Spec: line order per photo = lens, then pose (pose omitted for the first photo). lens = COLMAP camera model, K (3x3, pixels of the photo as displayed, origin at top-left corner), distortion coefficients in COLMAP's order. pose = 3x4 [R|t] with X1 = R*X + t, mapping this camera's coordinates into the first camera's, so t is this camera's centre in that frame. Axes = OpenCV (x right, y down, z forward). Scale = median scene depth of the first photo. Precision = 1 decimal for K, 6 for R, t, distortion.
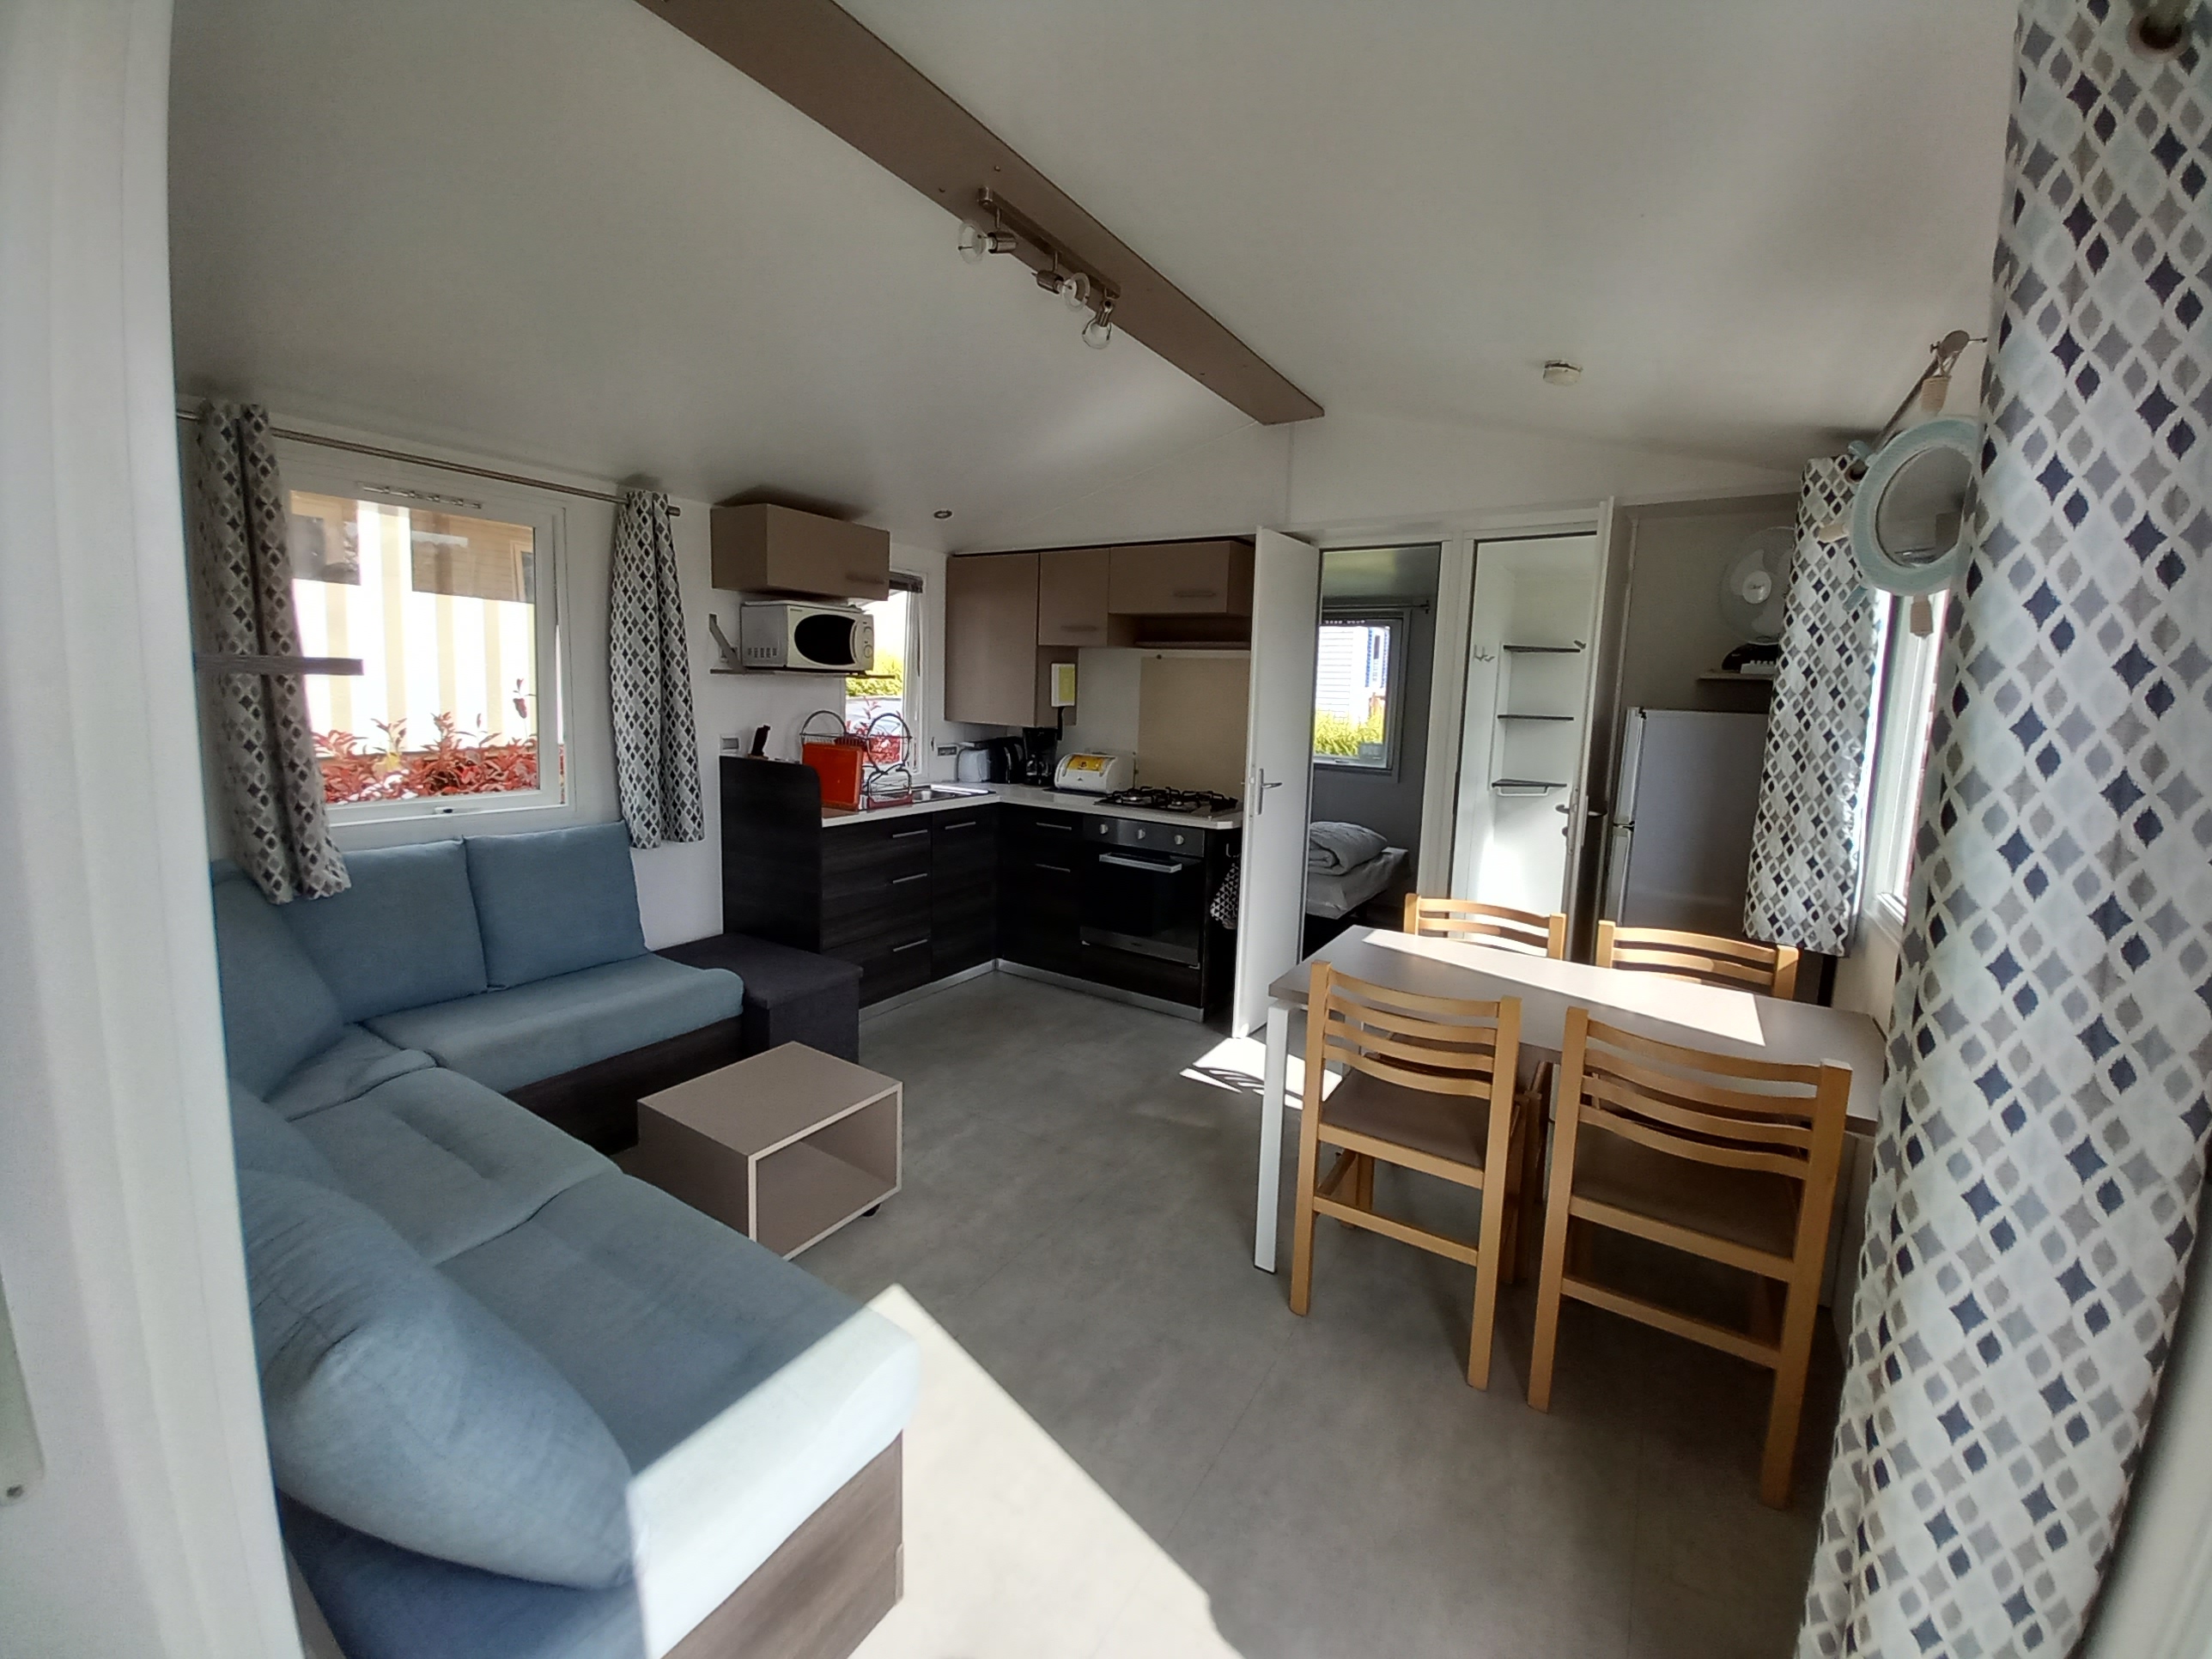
lens RADIAL K [[870.7, 0, 1120.7], [0, 870.7, 799.5], [0, 0, 1]] dist [0.016003, -0.013190]
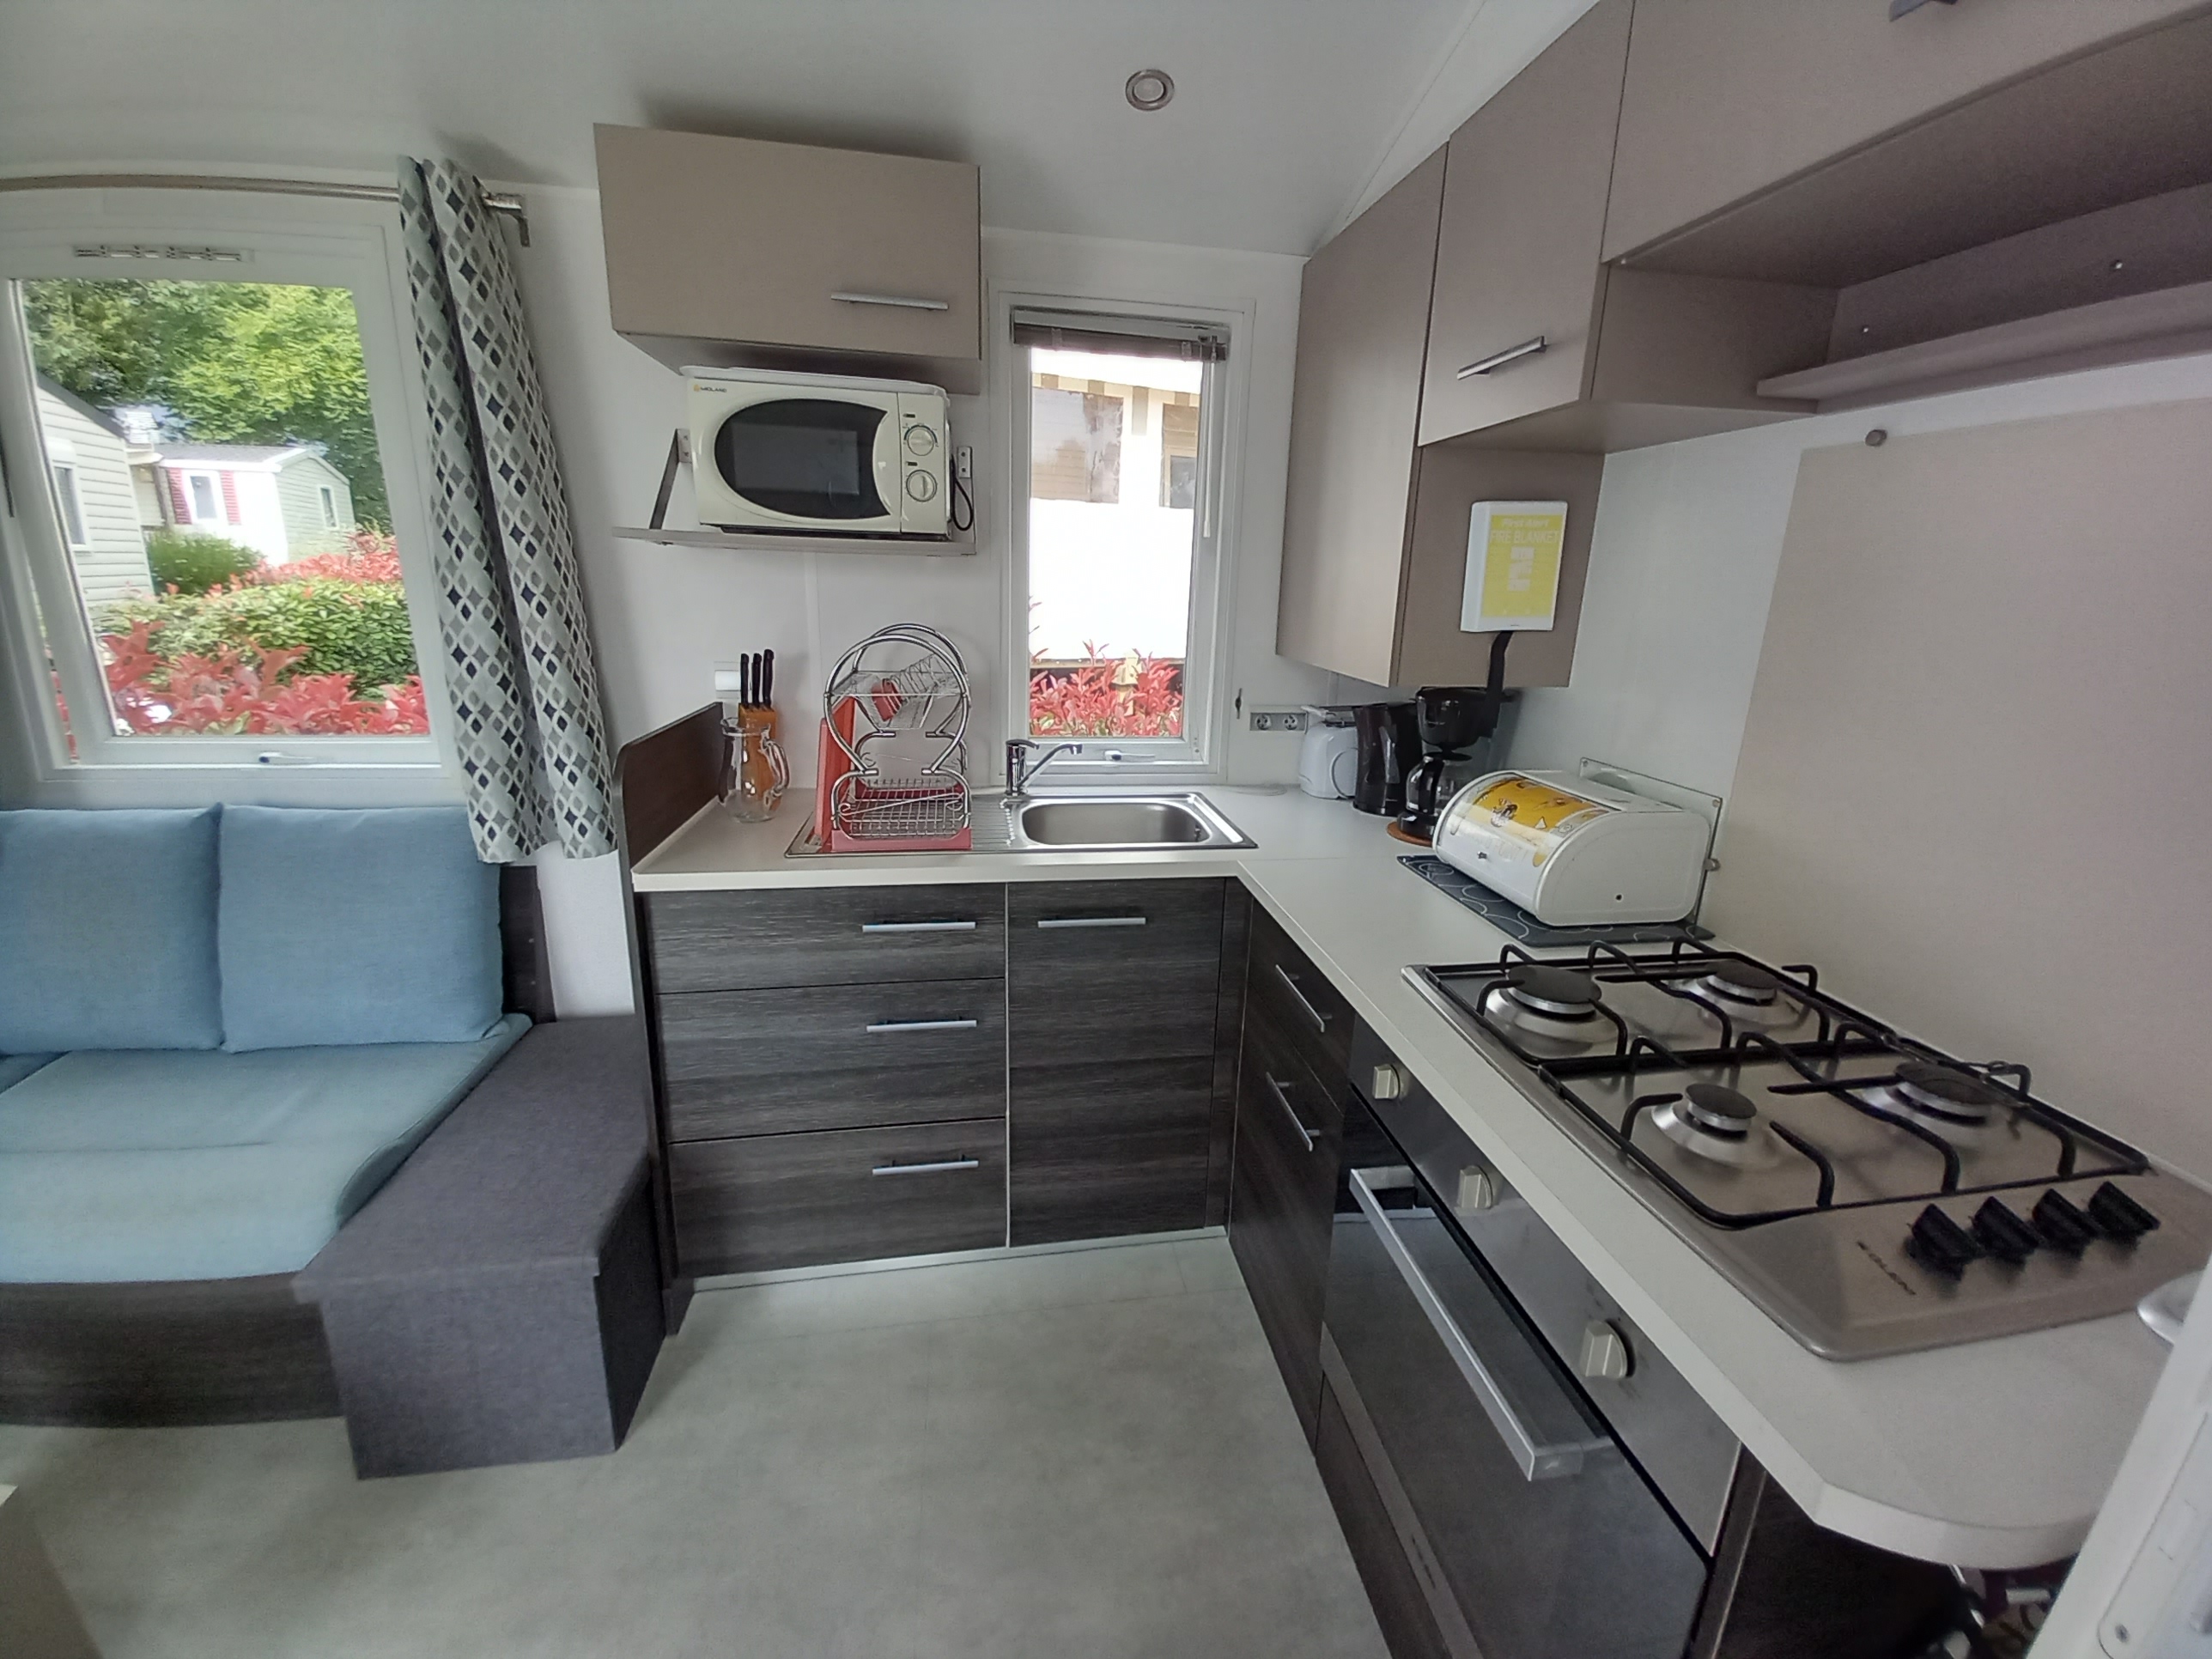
lens RADIAL K [[870.7, 0, 1120.7], [0, 870.7, 799.5], [0, 0, 1]] dist [0.016003, -0.013190]
pose [[0.679718, 0.168140, -0.713942, 0.094585], [-0.103935, 0.985628, 0.133171, -0.075686], [0.726072, -0.016315, 0.687425, 0.690035]]
